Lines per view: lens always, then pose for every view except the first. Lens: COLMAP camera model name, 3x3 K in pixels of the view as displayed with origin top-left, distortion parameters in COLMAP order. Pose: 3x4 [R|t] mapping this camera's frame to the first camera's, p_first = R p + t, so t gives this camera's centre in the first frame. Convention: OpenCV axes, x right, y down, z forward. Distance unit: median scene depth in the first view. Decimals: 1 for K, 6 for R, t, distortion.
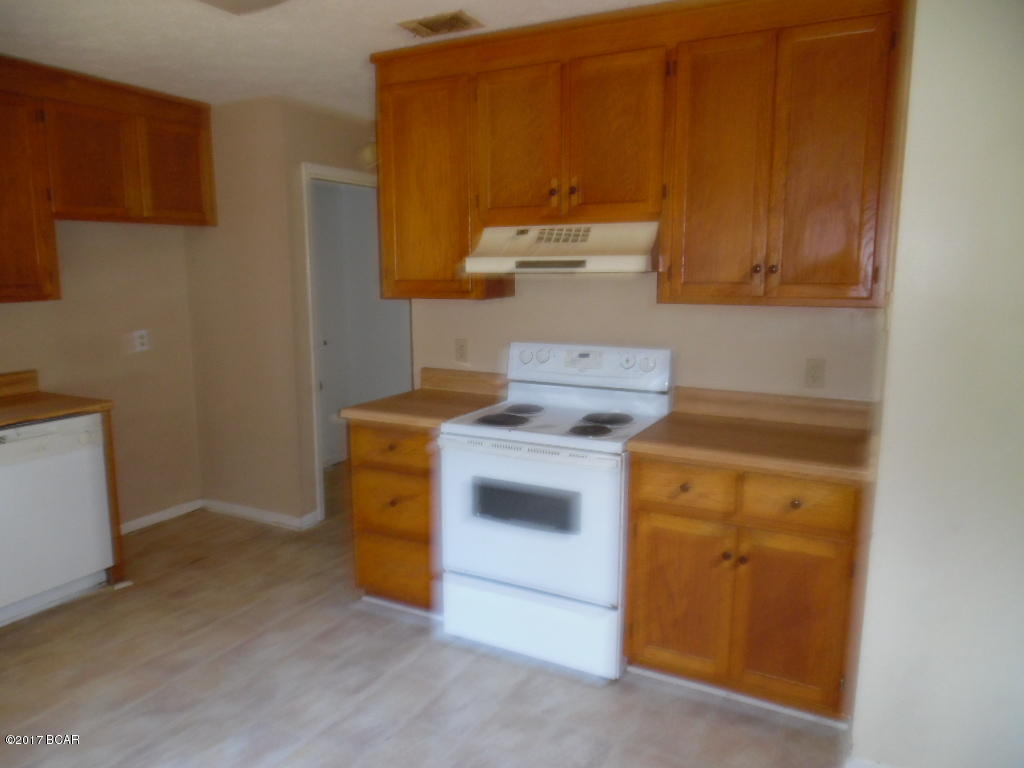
lens RADIAL K [[714.1, 0, 512.0], [0, 714.1, 384.0], [0, 0, 1]] dist [-0.005795, -0.011354]
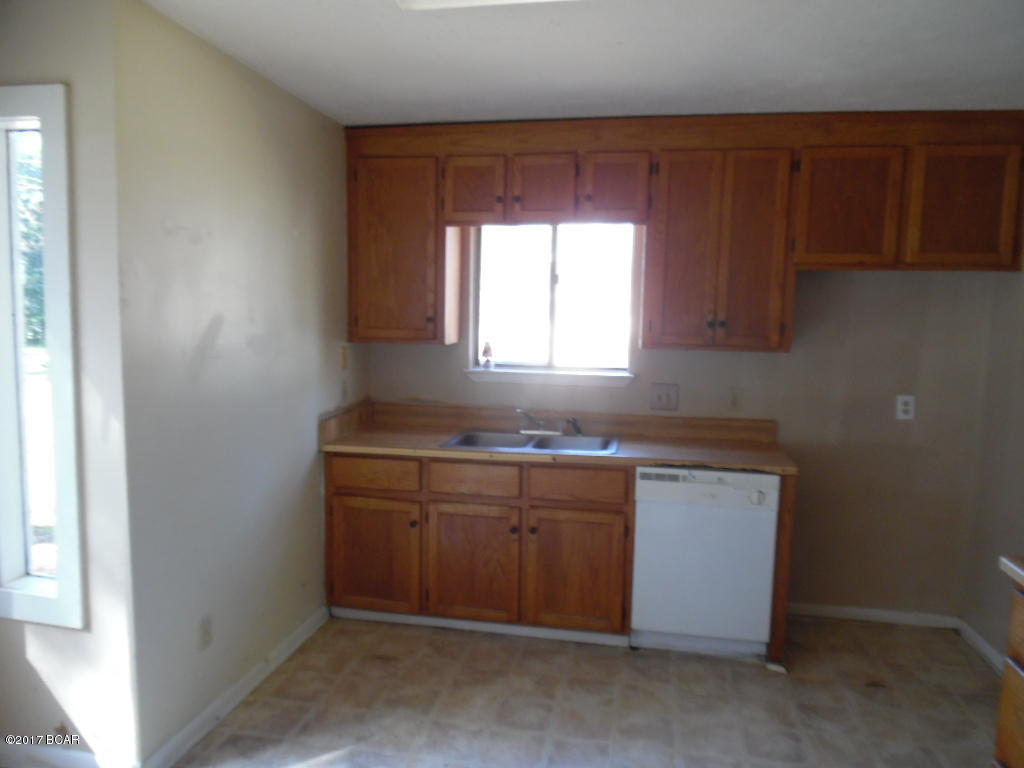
lens RADIAL K [[714.1, 0, 512.0], [0, 714.1, 384.0], [0, 0, 1]] dist [-0.005795, -0.011354]
pose [[0.300262, 0.095222, -0.949092, 0.159708], [-0.173730, 0.983821, 0.043743, -0.048542], [0.937902, 0.151752, 0.311947, 0.317308]]
